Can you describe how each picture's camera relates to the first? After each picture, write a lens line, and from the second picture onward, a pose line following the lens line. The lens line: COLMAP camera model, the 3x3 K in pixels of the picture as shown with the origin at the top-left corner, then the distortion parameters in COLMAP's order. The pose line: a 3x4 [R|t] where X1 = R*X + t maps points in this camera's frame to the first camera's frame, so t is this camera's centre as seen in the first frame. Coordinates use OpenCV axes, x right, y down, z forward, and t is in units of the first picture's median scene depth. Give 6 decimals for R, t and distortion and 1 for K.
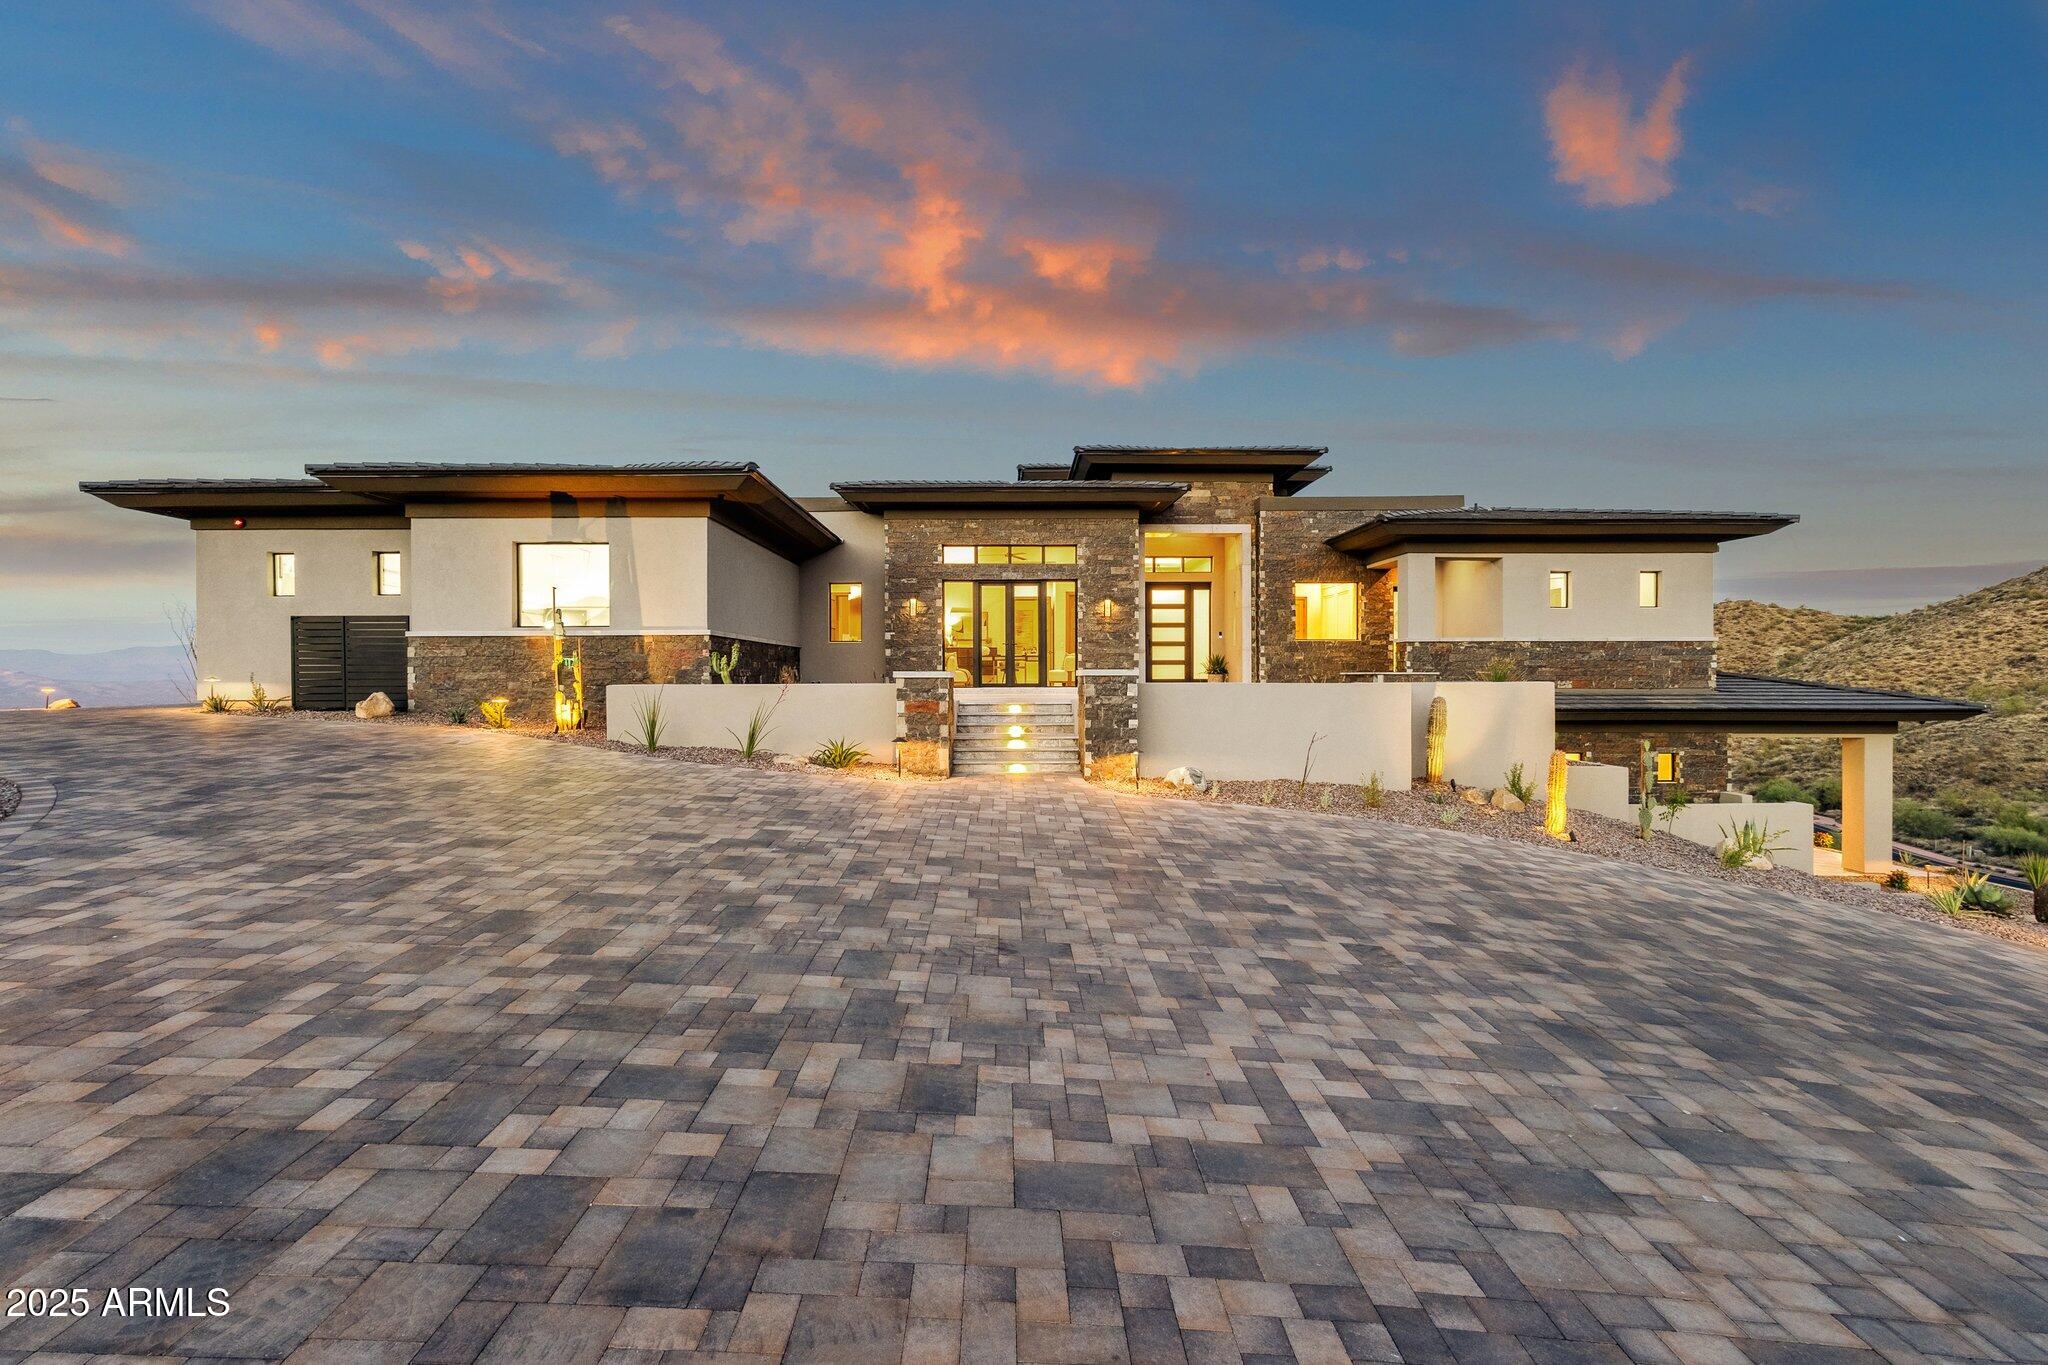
lens RADIAL K [[948.0, 0, 1024.0], [0, 948.0, 682.5], [0, 0, 1]] dist [0.001612, -0.000475]
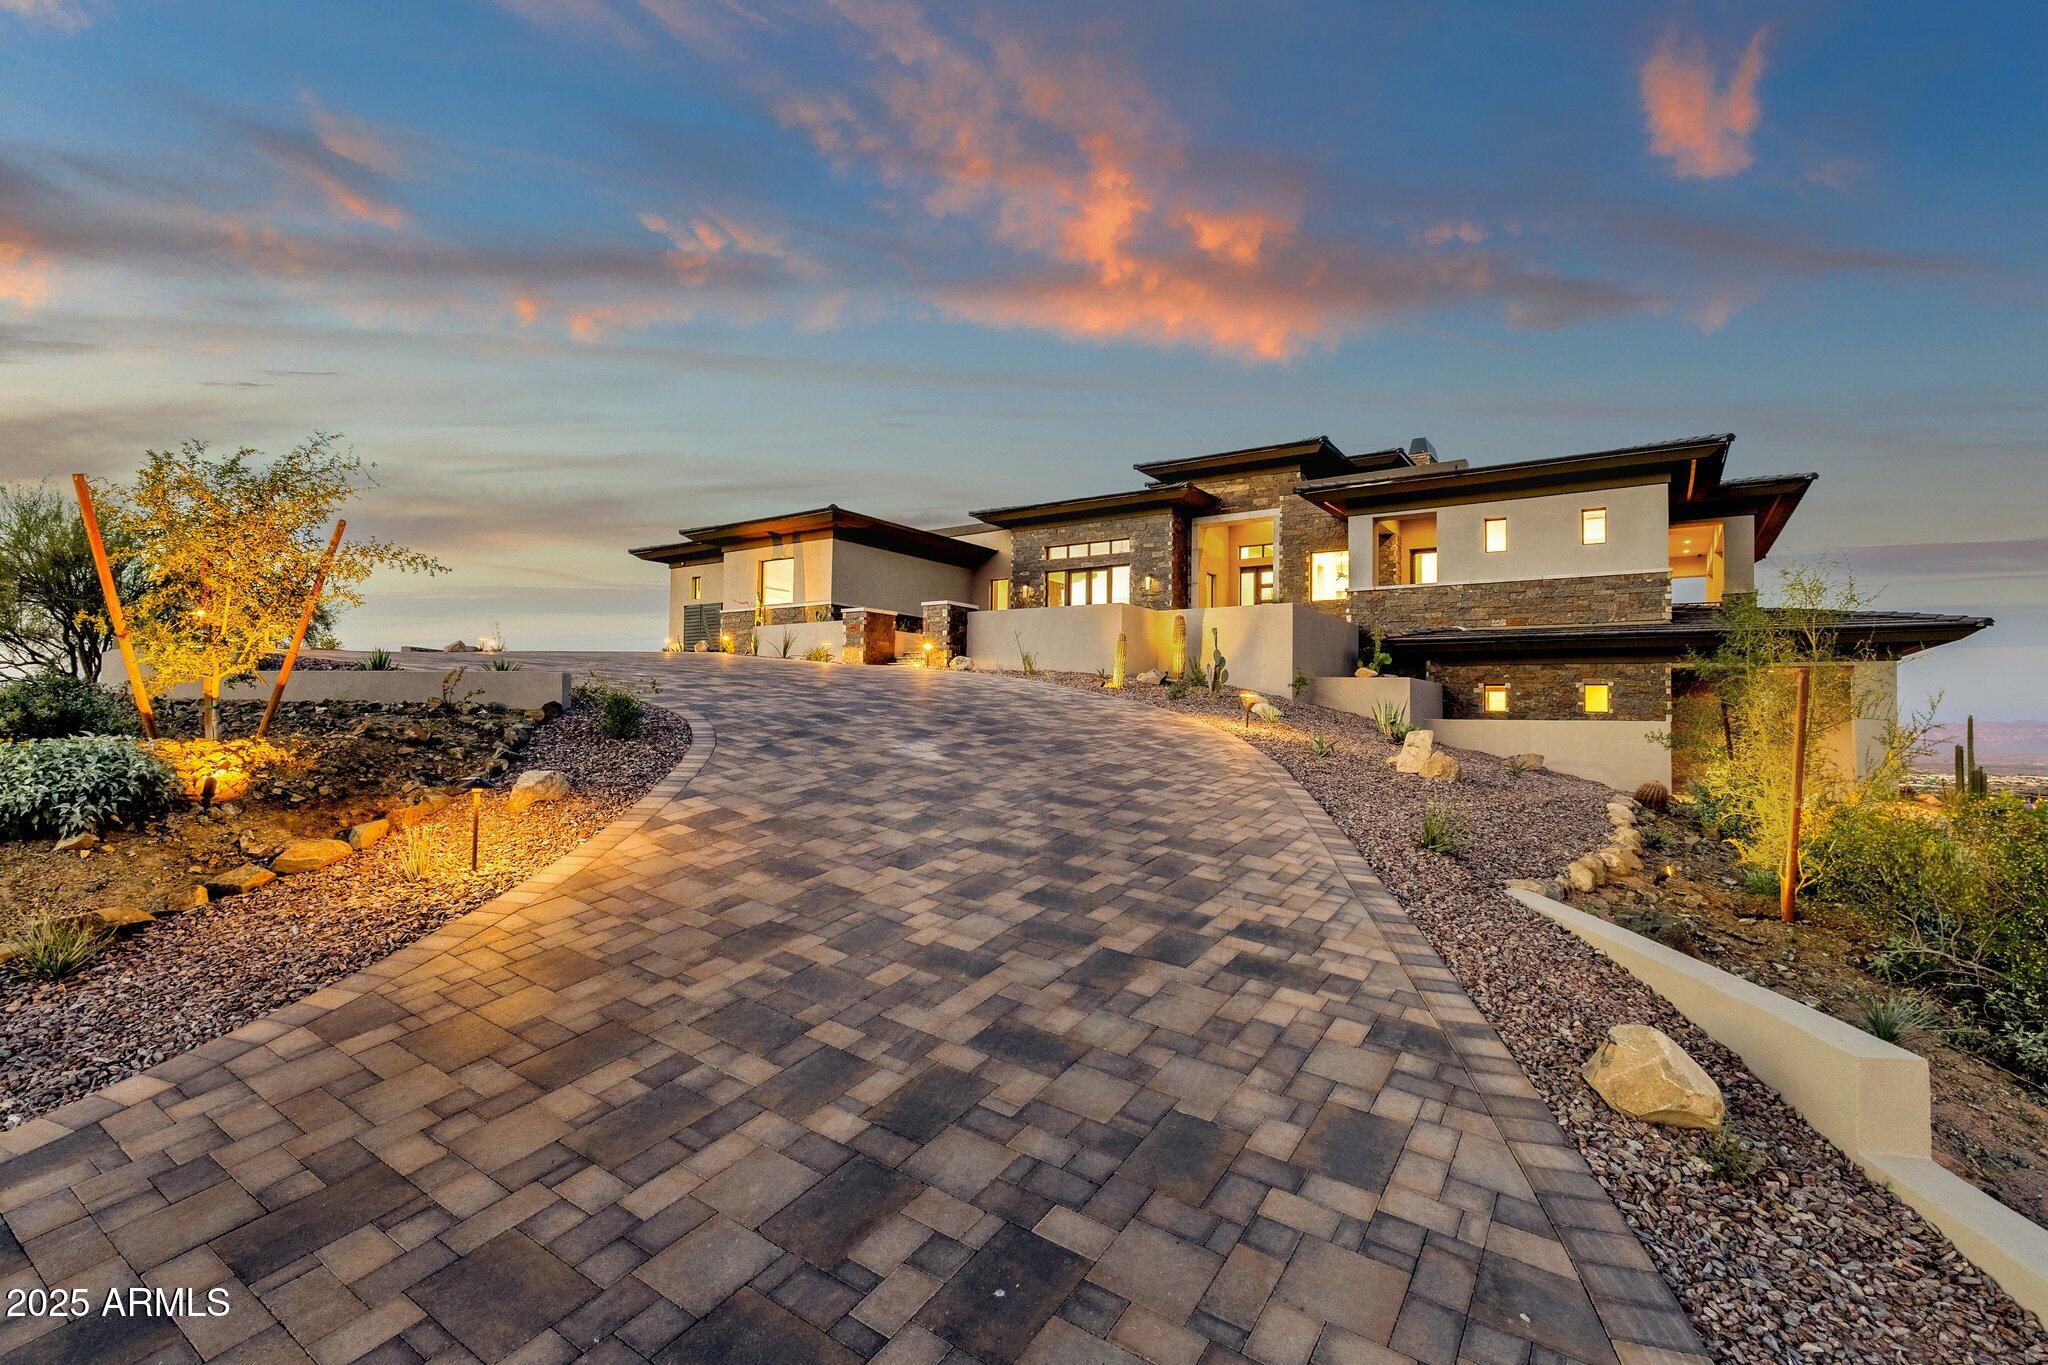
lens RADIAL K [[948.0, 0, 1024.0], [0, 948.0, 682.5], [0, 0, 1]] dist [0.001612, -0.000475]
pose [[0.820946, -0.008252, -0.570946, 0.685277], [-0.017549, 0.999059, -0.039673, 0.112530], [0.570736, 0.042589, 0.820028, -0.169710]]
